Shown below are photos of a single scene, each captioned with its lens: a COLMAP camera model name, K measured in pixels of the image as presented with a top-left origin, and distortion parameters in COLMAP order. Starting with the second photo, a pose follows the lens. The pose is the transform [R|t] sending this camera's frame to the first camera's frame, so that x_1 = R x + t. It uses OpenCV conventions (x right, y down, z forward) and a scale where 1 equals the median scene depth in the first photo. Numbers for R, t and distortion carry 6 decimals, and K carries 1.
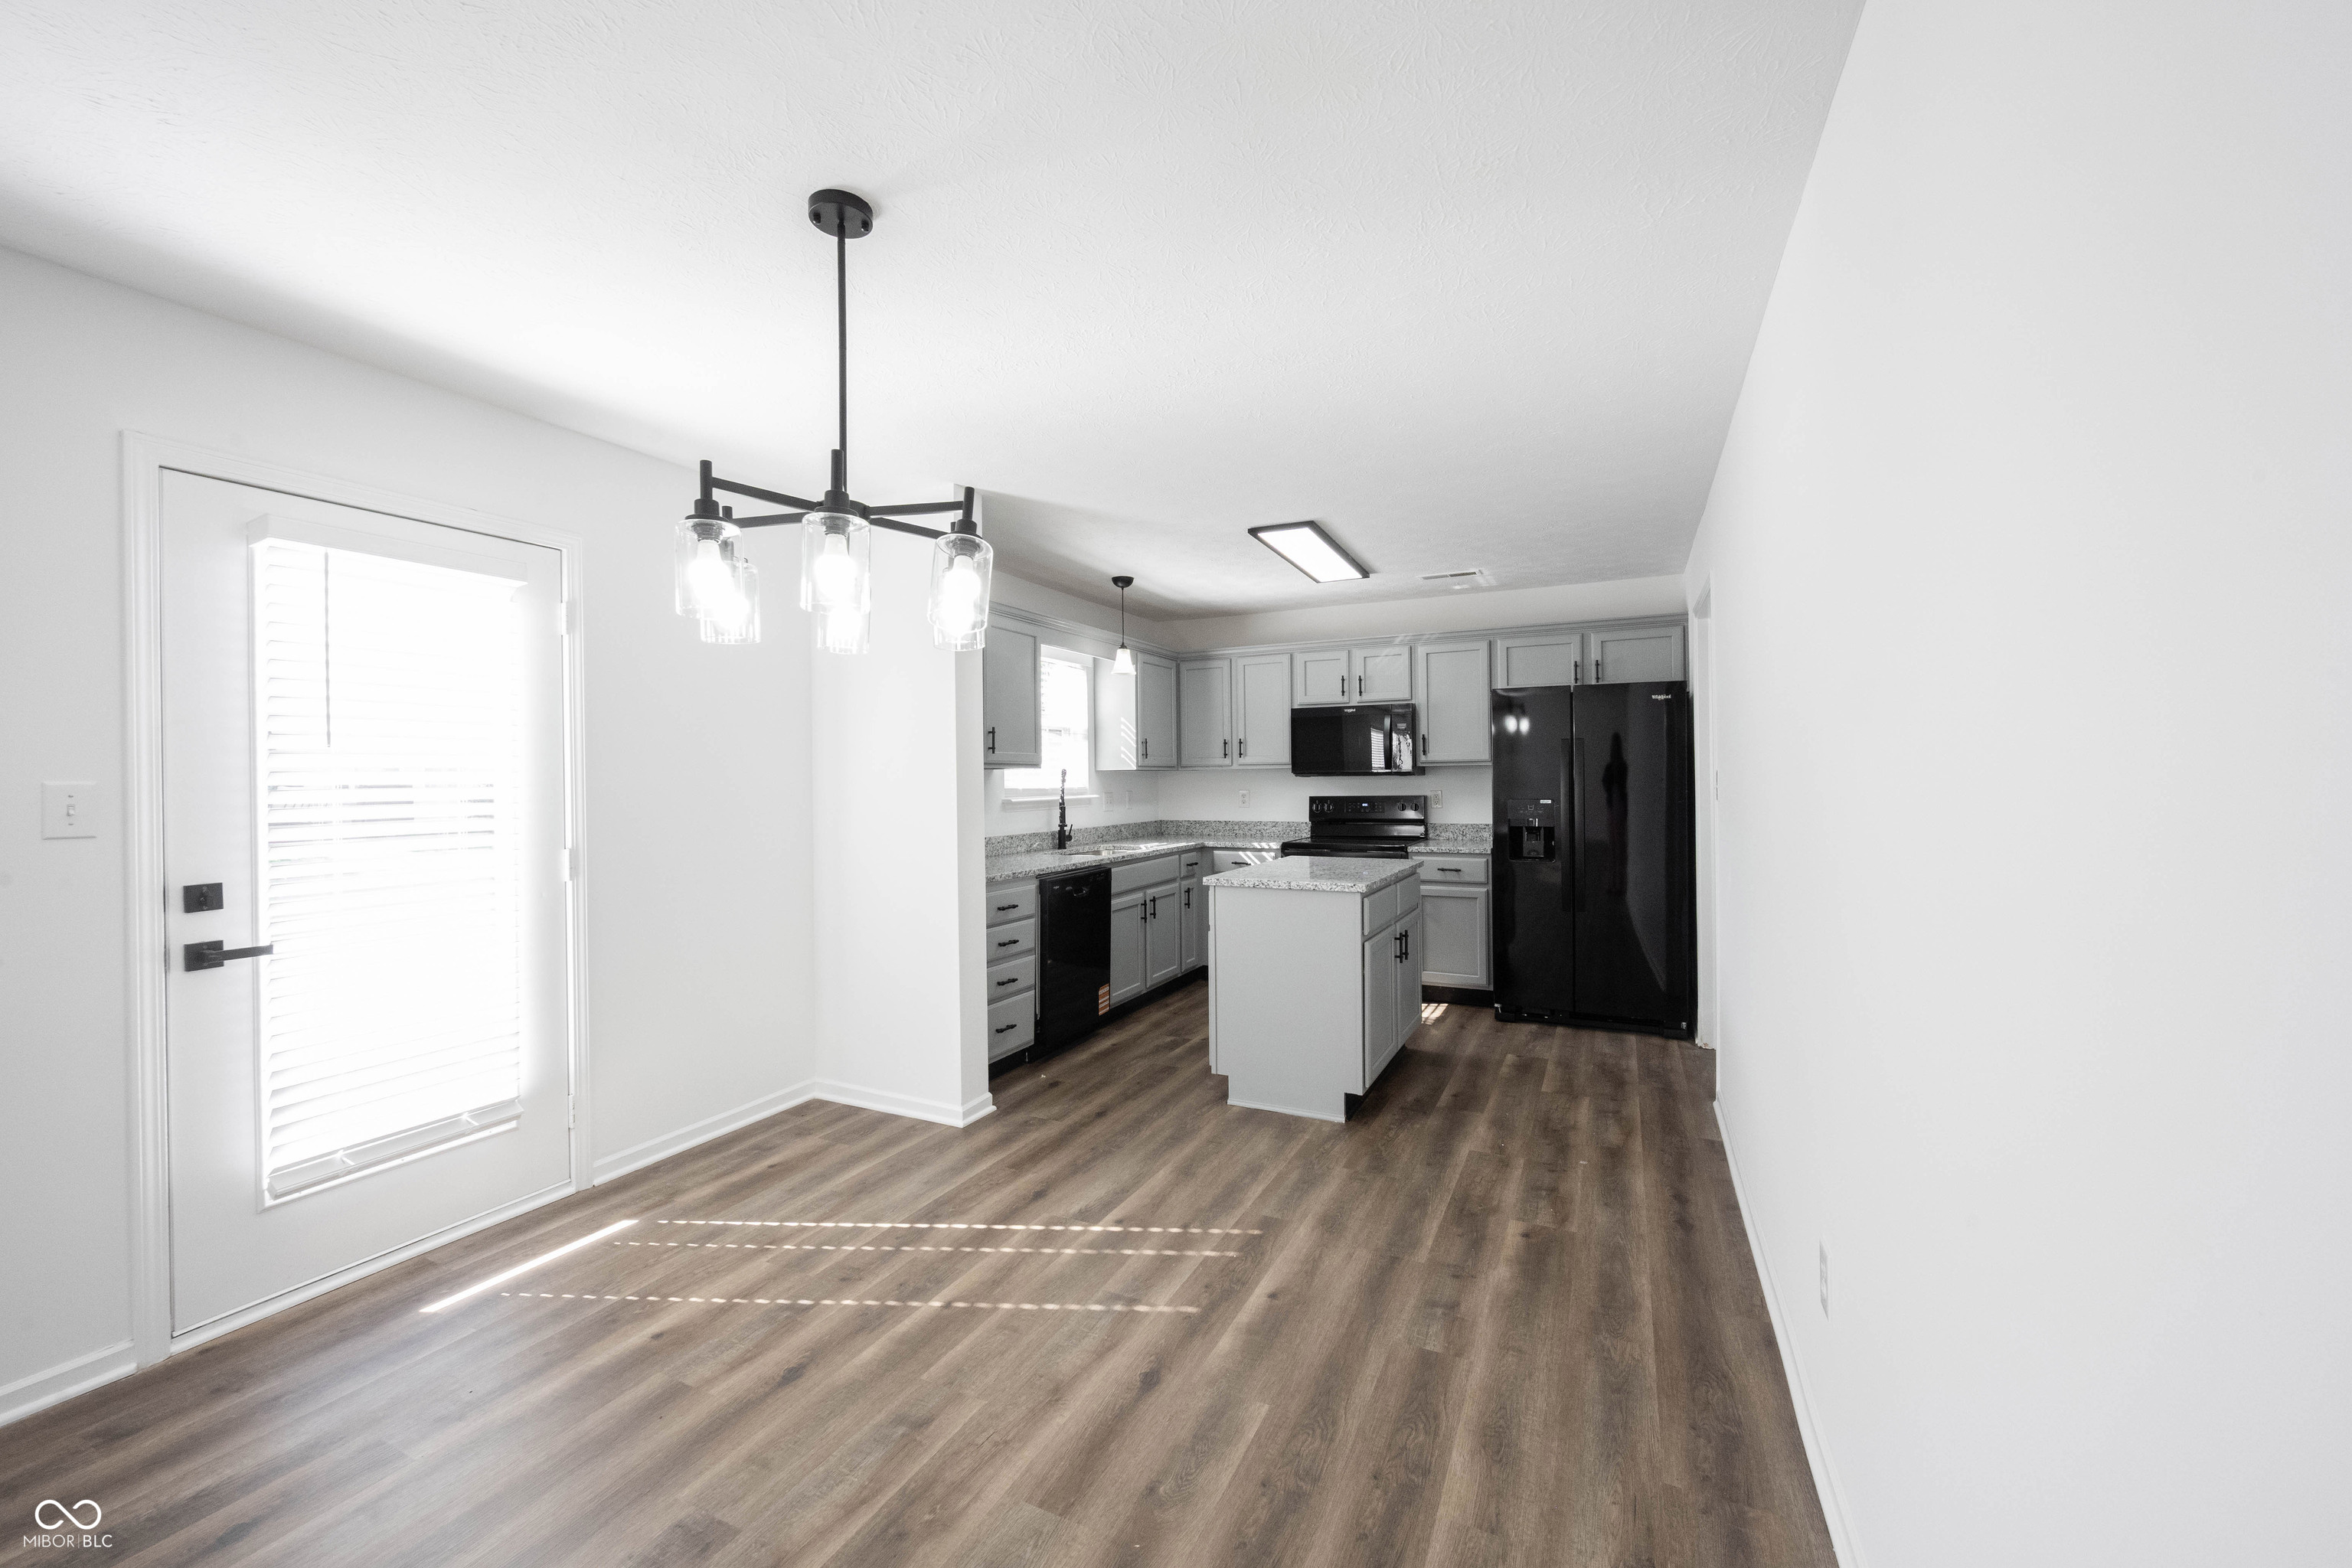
lens RADIAL K [[925.3, 0, 1171.5], [0, 925.3, 777.1], [0, 0, 1]] dist [-0.002465, 0.000101]
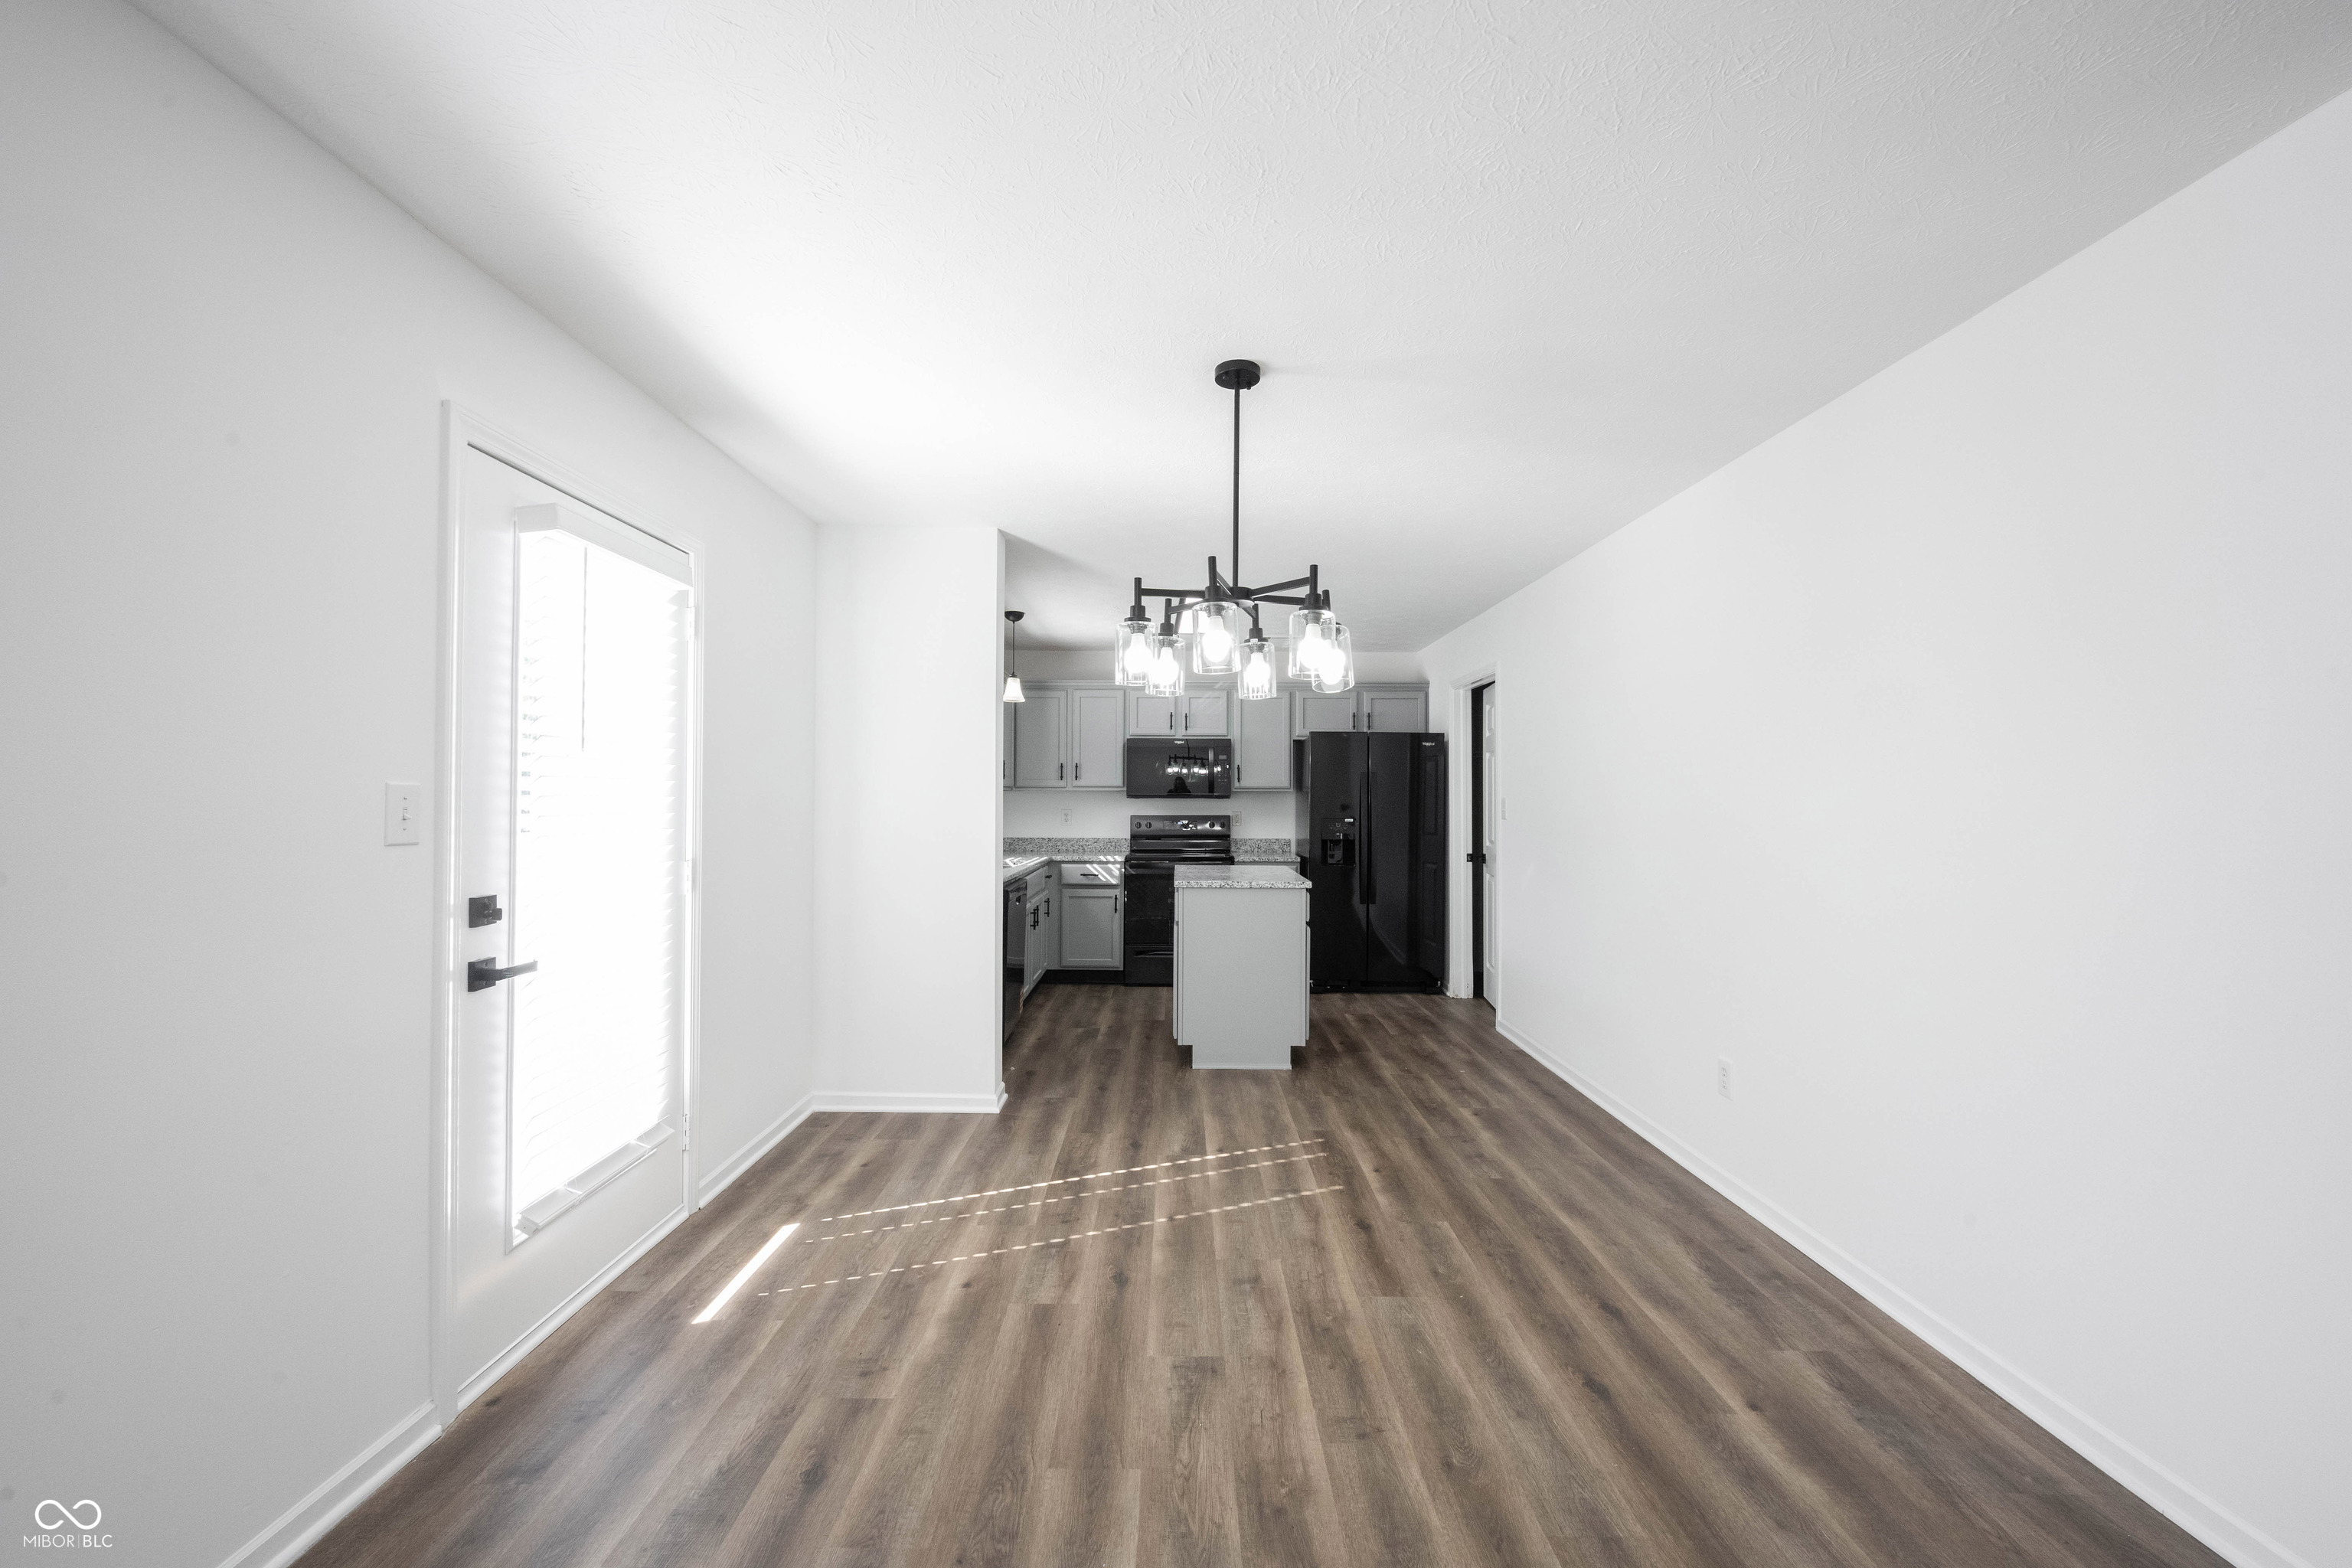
lens RADIAL K [[921.7, 0, 1182.0], [0, 921.7, 787.1], [0, 0, 1]] dist [-0.001976, -0.000148]
pose [[0.898416, 0.020420, 0.438670, -0.497841], [-0.014311, 0.999749, -0.017230, 0.007526], [-0.438912, 0.009202, 0.898483, -0.079078]]
